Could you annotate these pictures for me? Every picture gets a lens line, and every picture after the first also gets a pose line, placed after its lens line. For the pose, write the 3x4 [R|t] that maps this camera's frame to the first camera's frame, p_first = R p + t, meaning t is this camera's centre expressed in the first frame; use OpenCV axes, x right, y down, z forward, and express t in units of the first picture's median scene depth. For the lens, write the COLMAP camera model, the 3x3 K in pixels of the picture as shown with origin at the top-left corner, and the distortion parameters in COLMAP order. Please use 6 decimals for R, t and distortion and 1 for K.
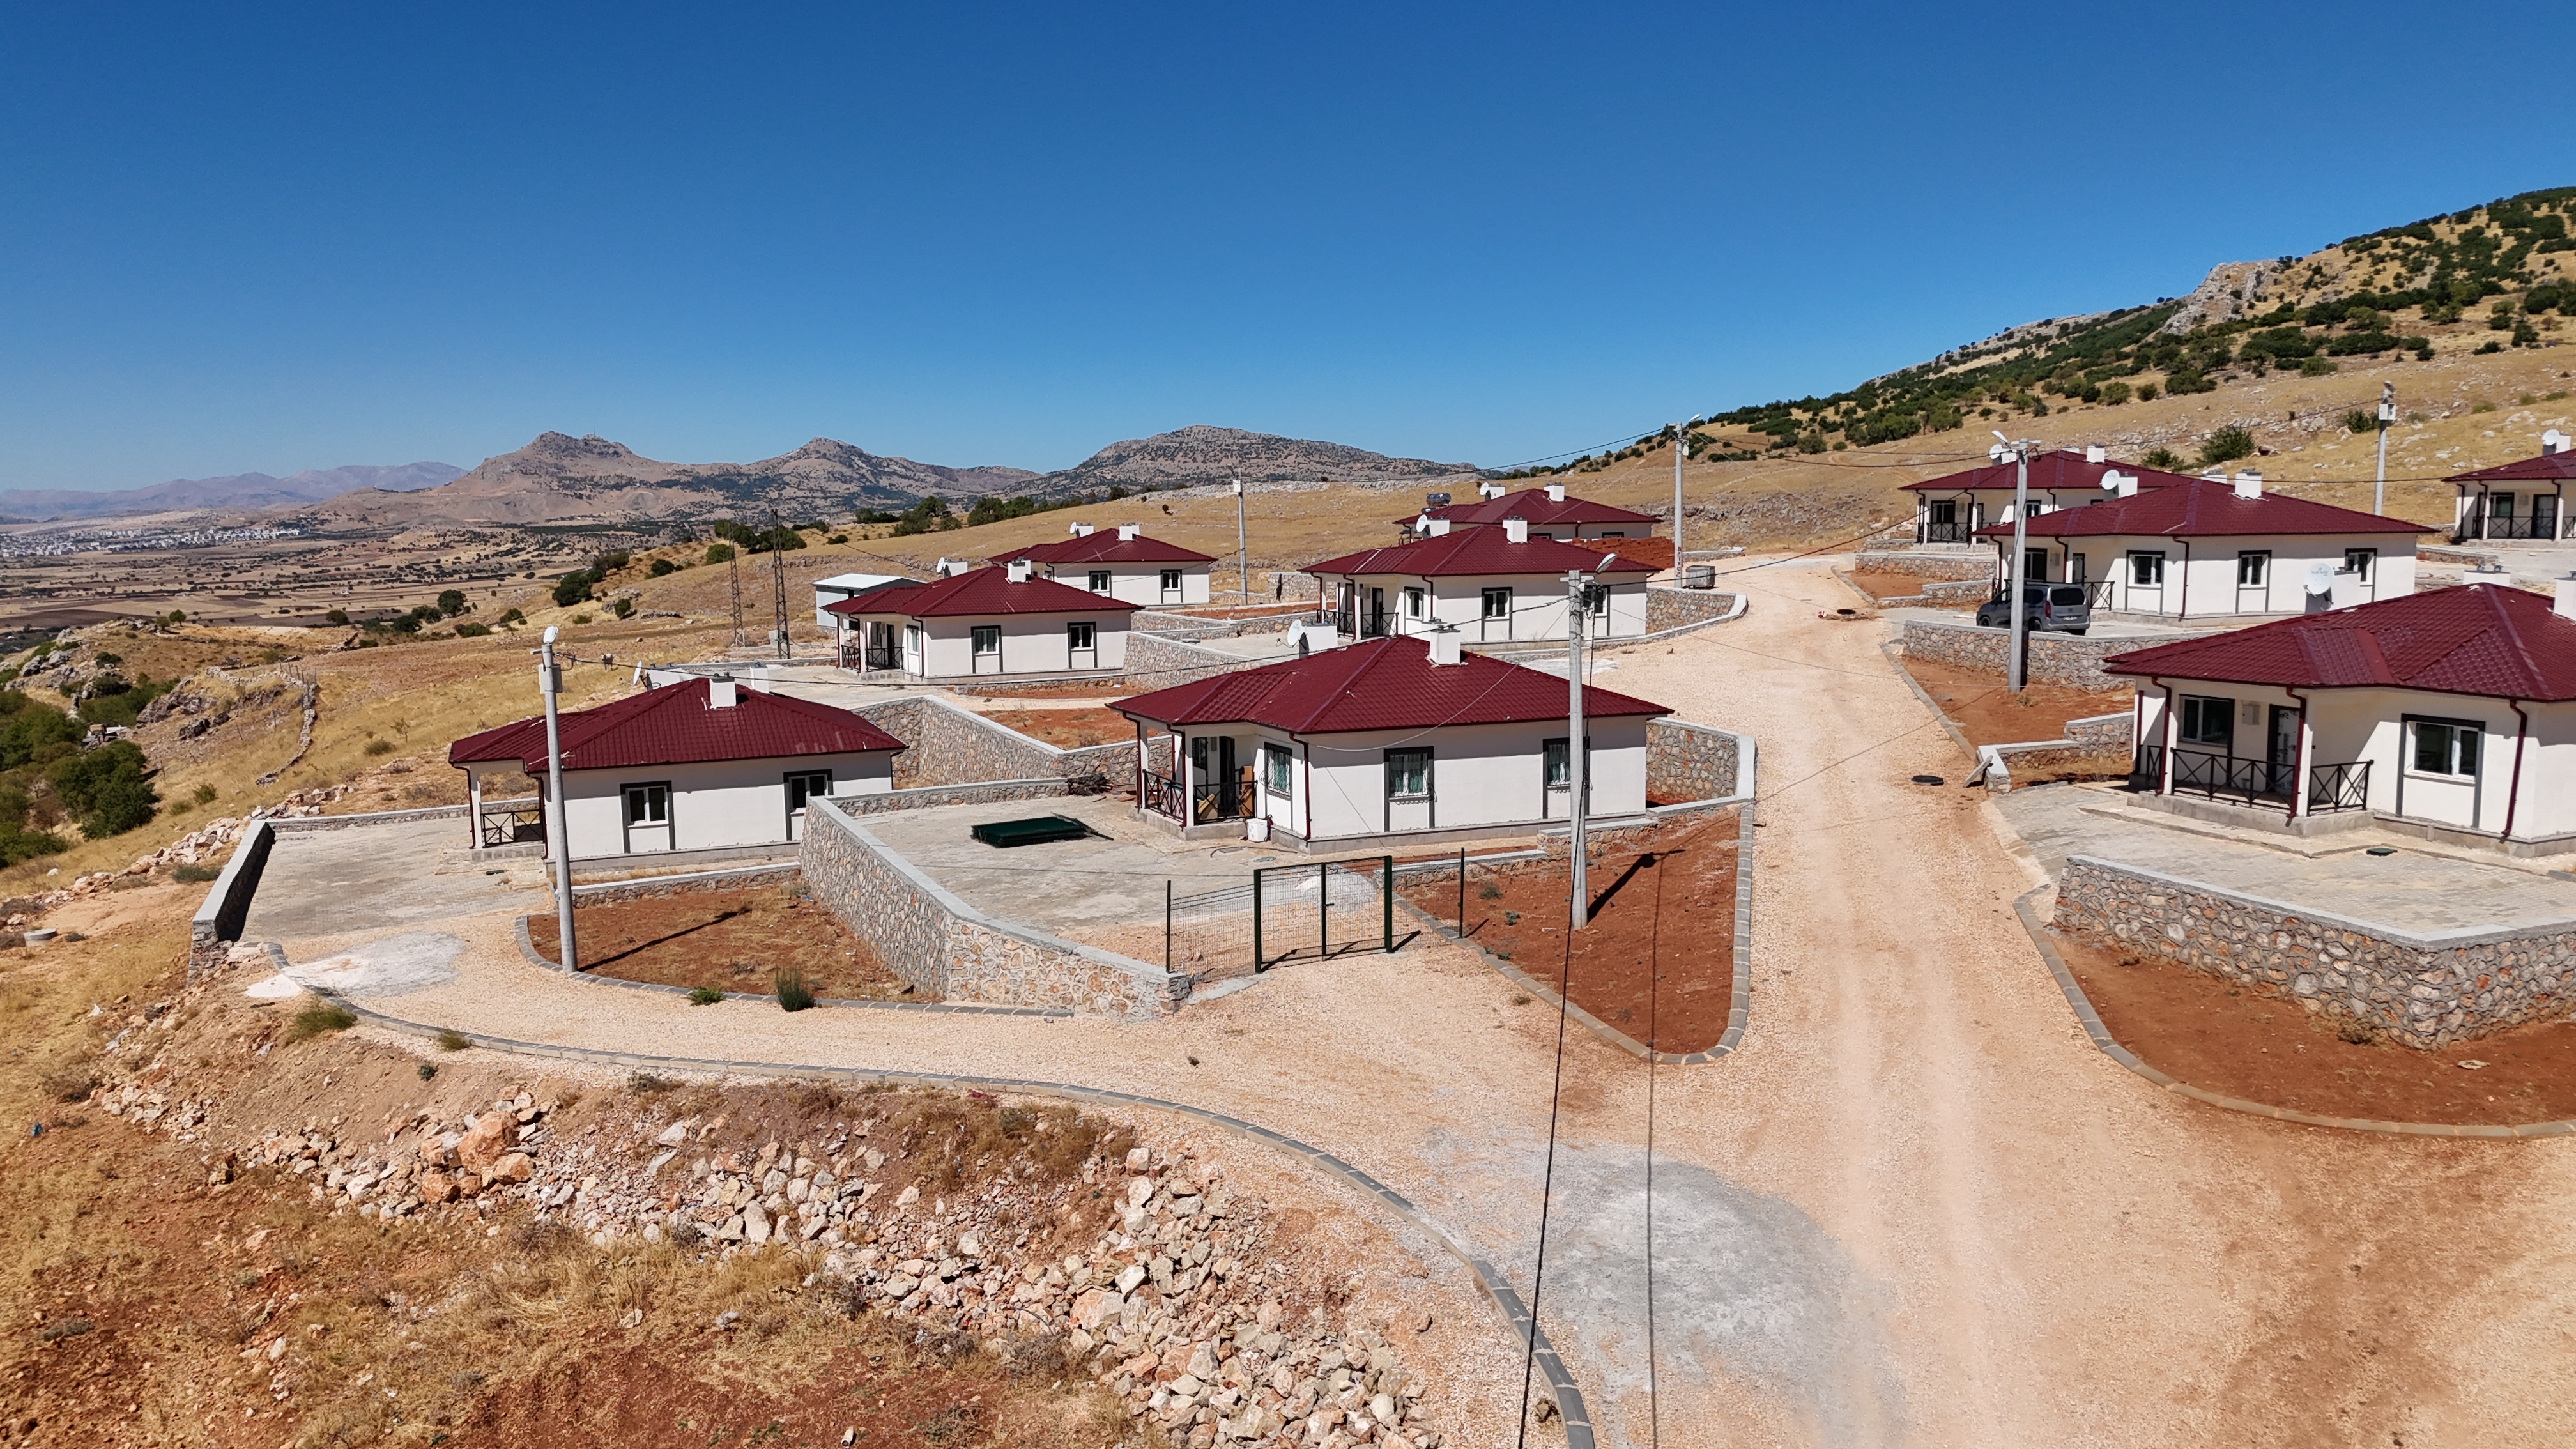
lens RADIAL K [[1900.8, 0, 1281.1], [0, 1900.8, 711.4], [0, 0, 1]] dist [0.069132, -0.064431]
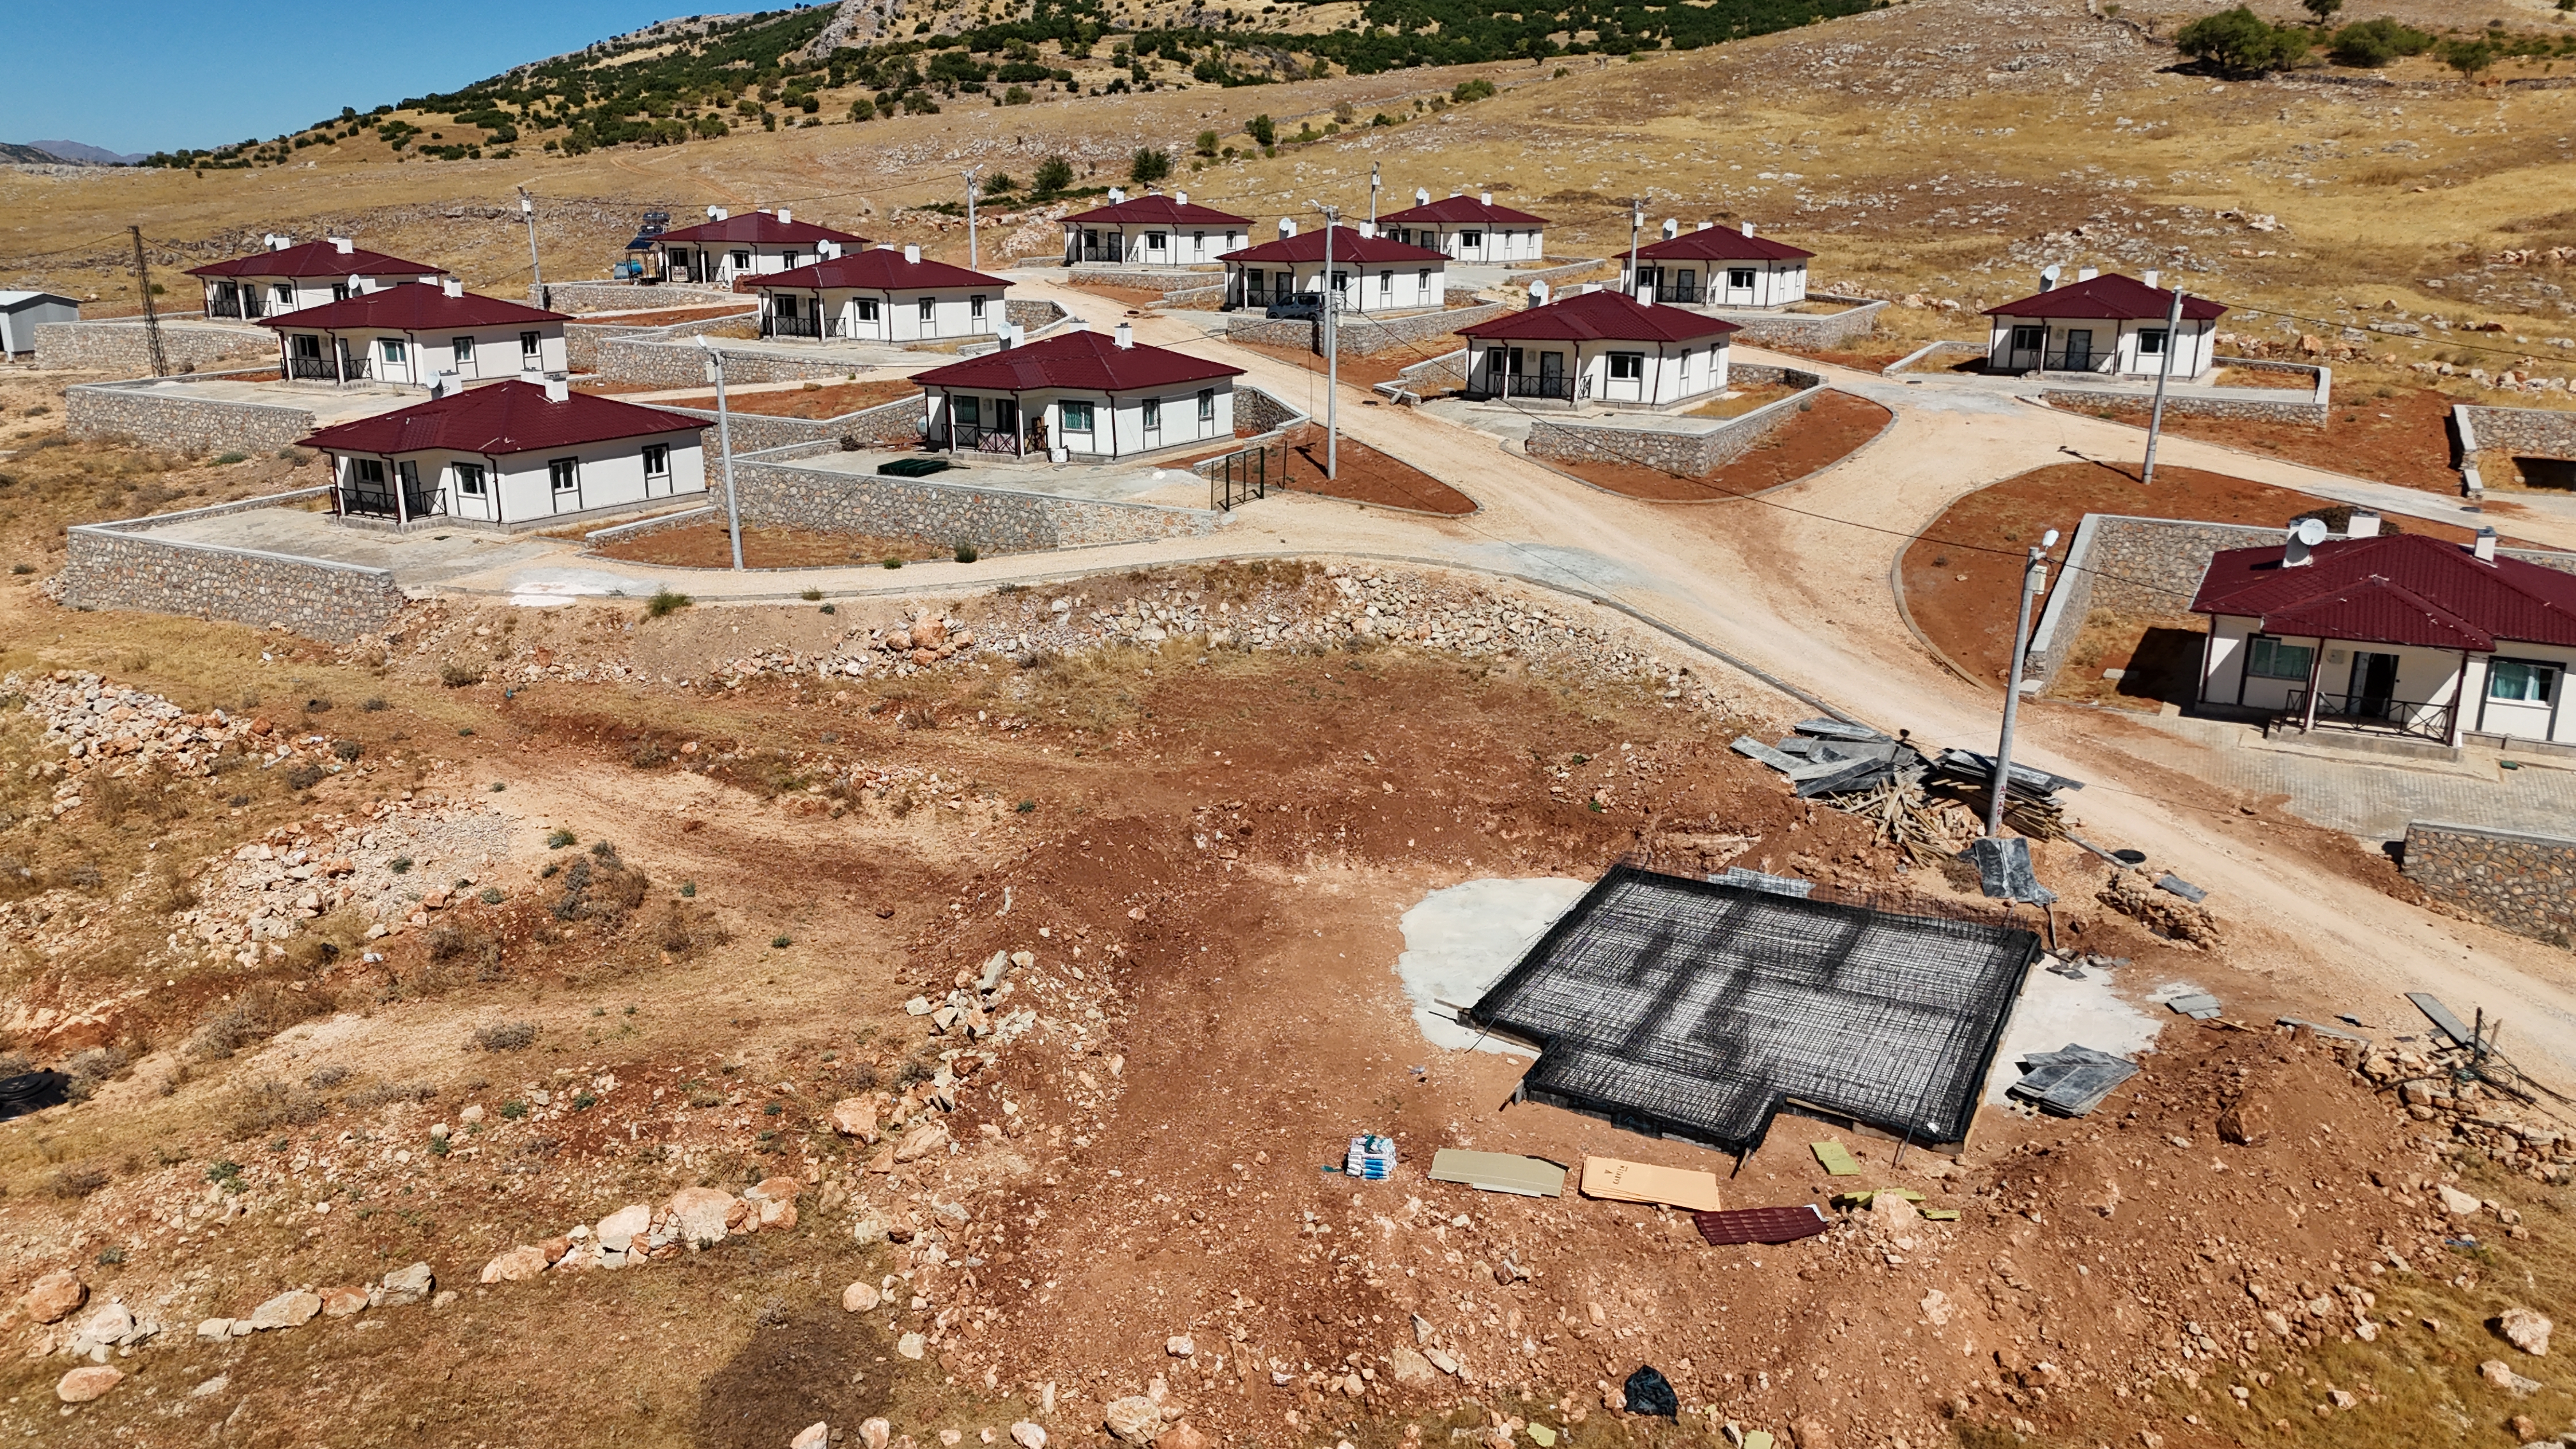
lens RADIAL K [[1900.8, 0, 1289.0], [0, 1900.8, 721.5], [0, 0, 1]] dist [0.069132, -0.064431]
pose [[0.778535, -0.151434, 0.609057, -0.484460], [0.054406, 0.983084, 0.174886, 0.006978], [-0.625239, -0.103018, 0.773605, -0.220972]]
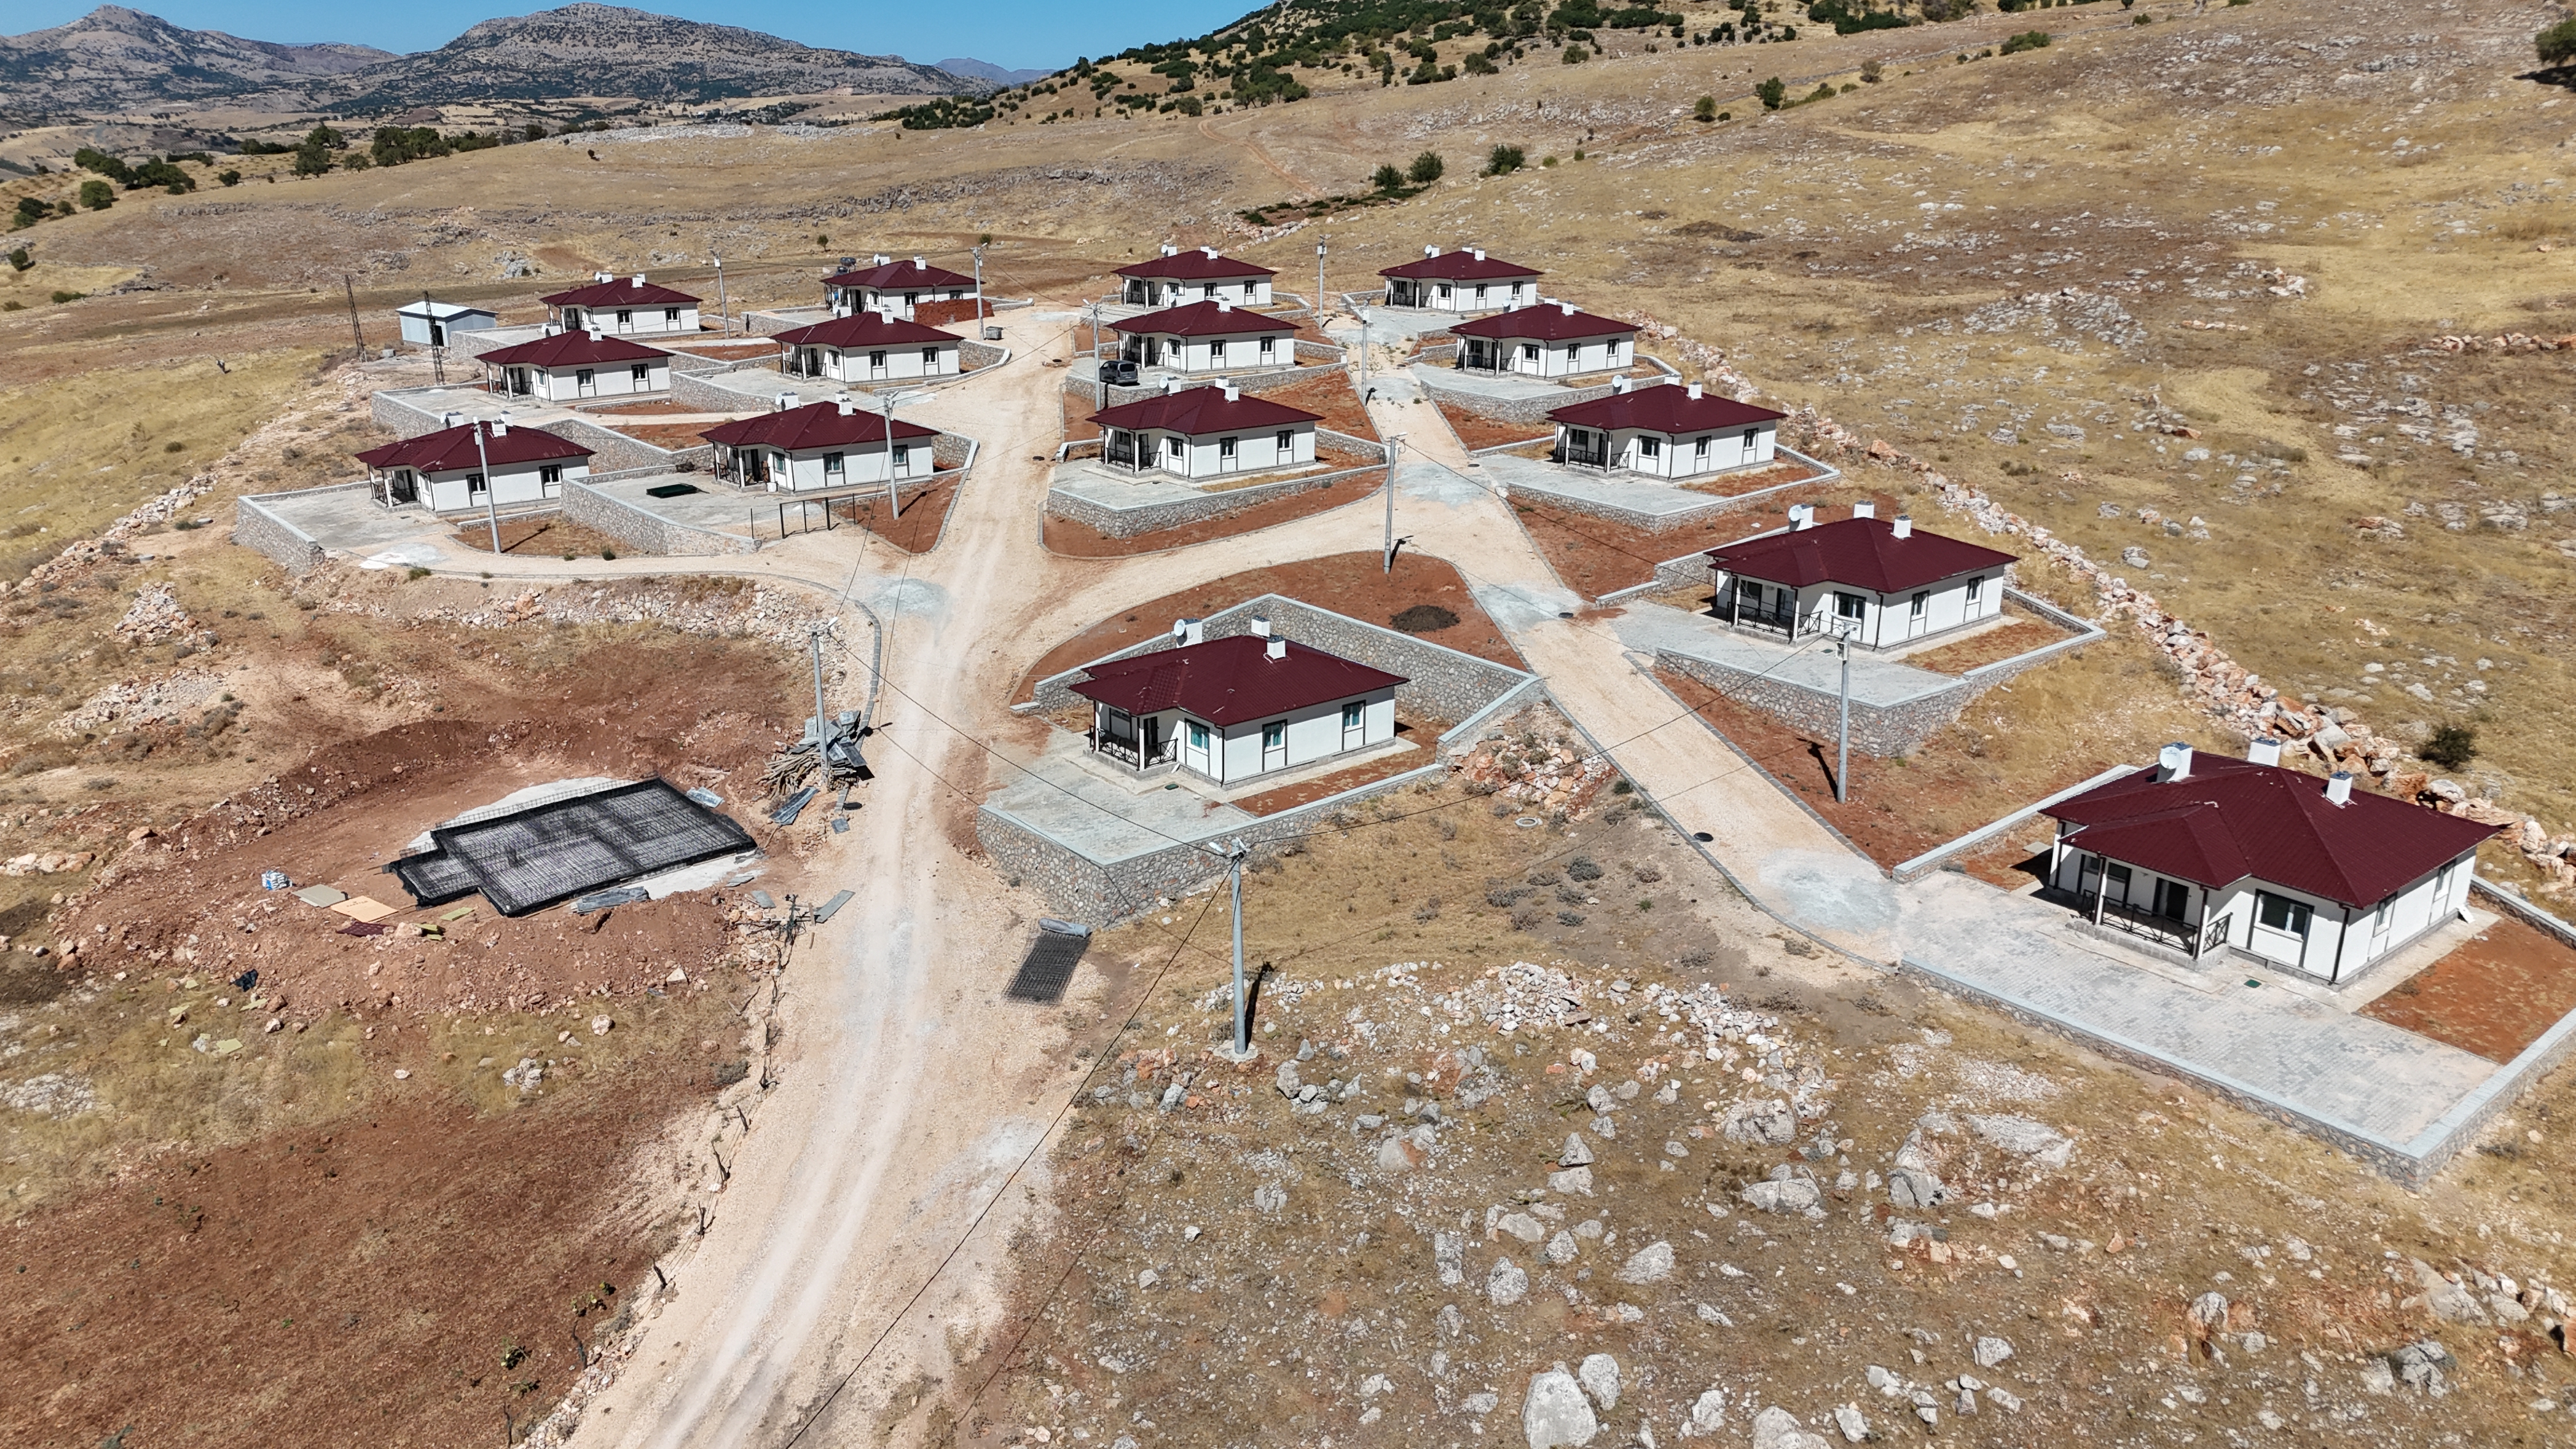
lens RADIAL K [[1900.8, 0, 1285.0], [0, 1900.8, 723.1], [0, 0, 1]] dist [0.069132, -0.064431]
pose [[0.959278, -0.075224, 0.272262, -0.039799], [0.017968, 0.978185, 0.206957, -0.076802], [-0.281891, -0.193637, 0.939703, -0.870214]]
